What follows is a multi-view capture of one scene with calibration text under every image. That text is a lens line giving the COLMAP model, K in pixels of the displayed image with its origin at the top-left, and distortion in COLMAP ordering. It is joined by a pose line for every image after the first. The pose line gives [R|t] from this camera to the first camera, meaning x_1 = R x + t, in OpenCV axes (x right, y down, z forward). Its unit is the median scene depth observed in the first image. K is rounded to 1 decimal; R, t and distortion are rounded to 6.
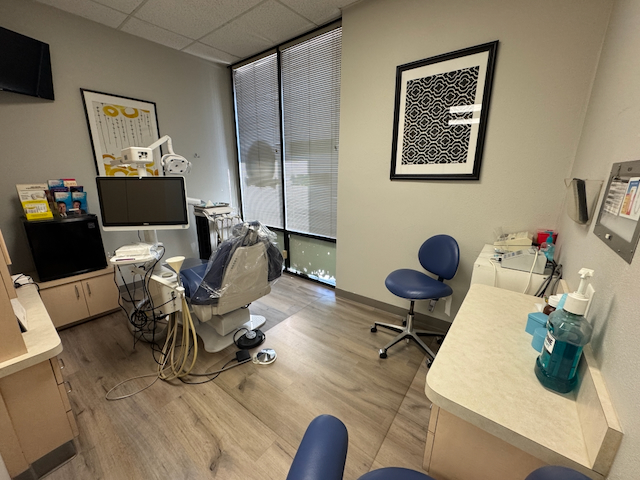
lens RADIAL K [[257.5, 0, 320.0], [0, 257.5, 240.0], [0, 0, 1]] dist [-0.000324, 0.000027]
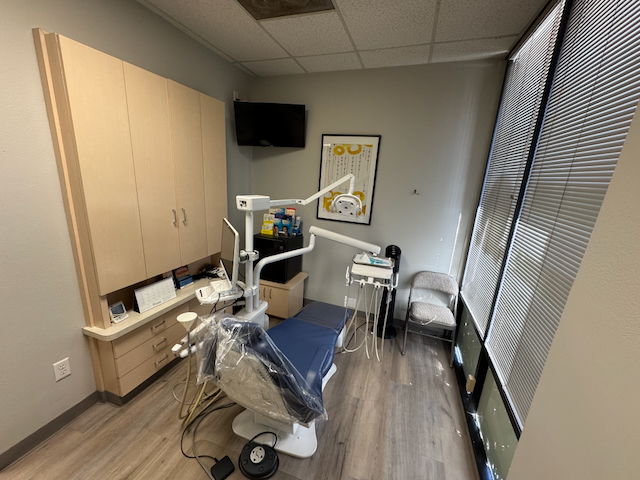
lens RADIAL K [[257.5, 0, 320.0], [0, 257.5, 240.0], [0, 0, 1]] dist [-0.000324, 0.000027]
pose [[0.319785, 0.250511, -0.913773, 0.229486], [-0.296545, 0.942425, 0.154587, -0.280818], [0.899888, 0.221540, 0.375661, 0.588255]]
